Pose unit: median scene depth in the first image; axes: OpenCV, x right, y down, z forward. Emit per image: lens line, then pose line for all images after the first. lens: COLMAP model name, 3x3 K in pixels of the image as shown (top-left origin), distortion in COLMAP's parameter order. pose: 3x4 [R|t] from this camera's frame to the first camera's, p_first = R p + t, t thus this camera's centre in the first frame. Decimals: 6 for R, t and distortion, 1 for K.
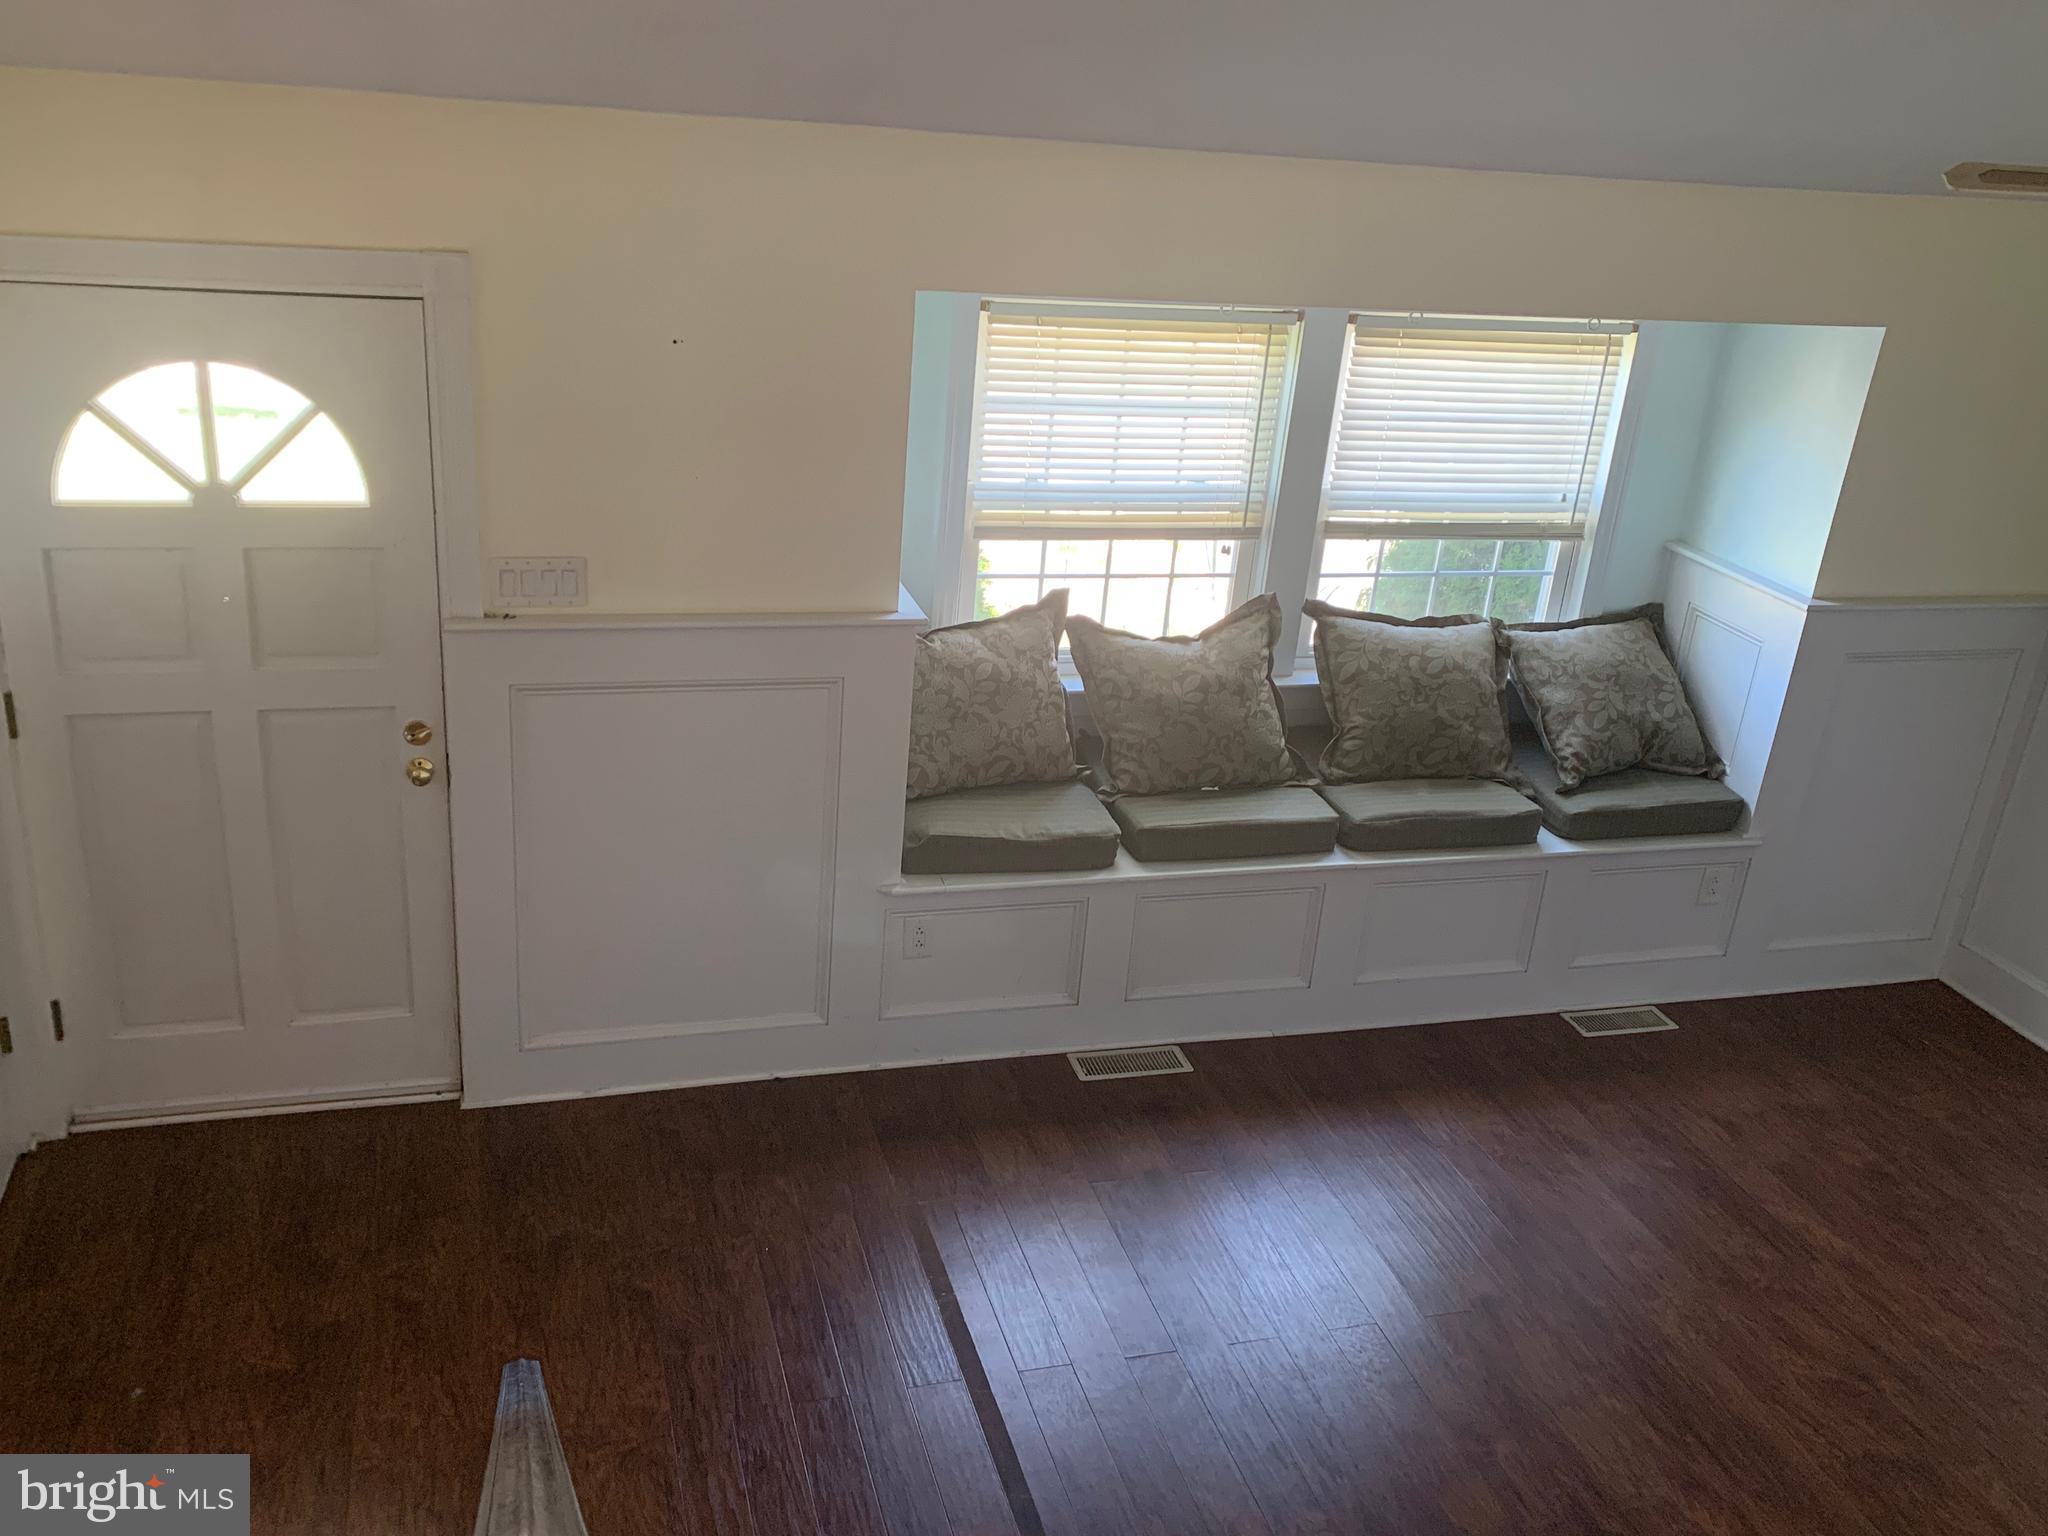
lens RADIAL K [[1716.1, 0, 1020.6], [0, 1716.1, 768.2], [0, 0, 1]] dist [0.023886, -0.003131]
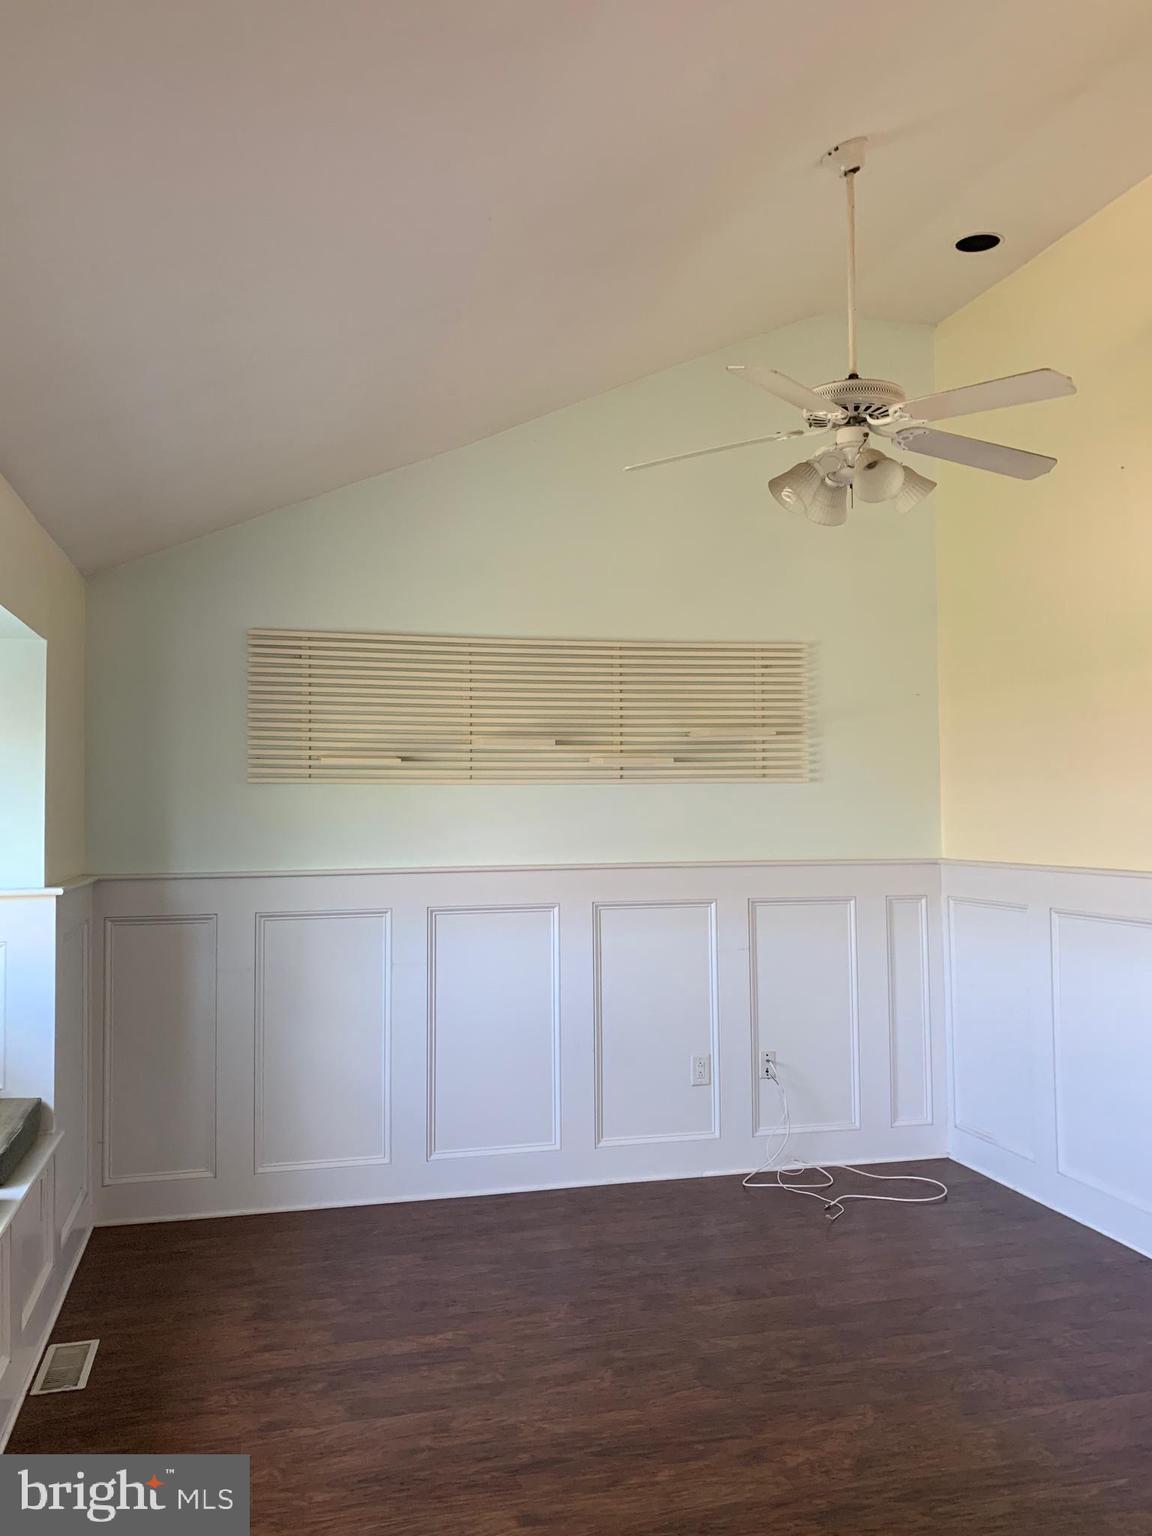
lens RADIAL K [[1287.1, 0, 573.8], [0, 1287.1, 767.1], [0, 0, 1]] dist [0.023886, -0.003131]
pose [[0.048670, -0.056304, 0.997227, -0.410904], [0.398021, 0.916806, 0.032338, -0.080394], [-0.916084, 0.395343, 0.067032, 0.766140]]
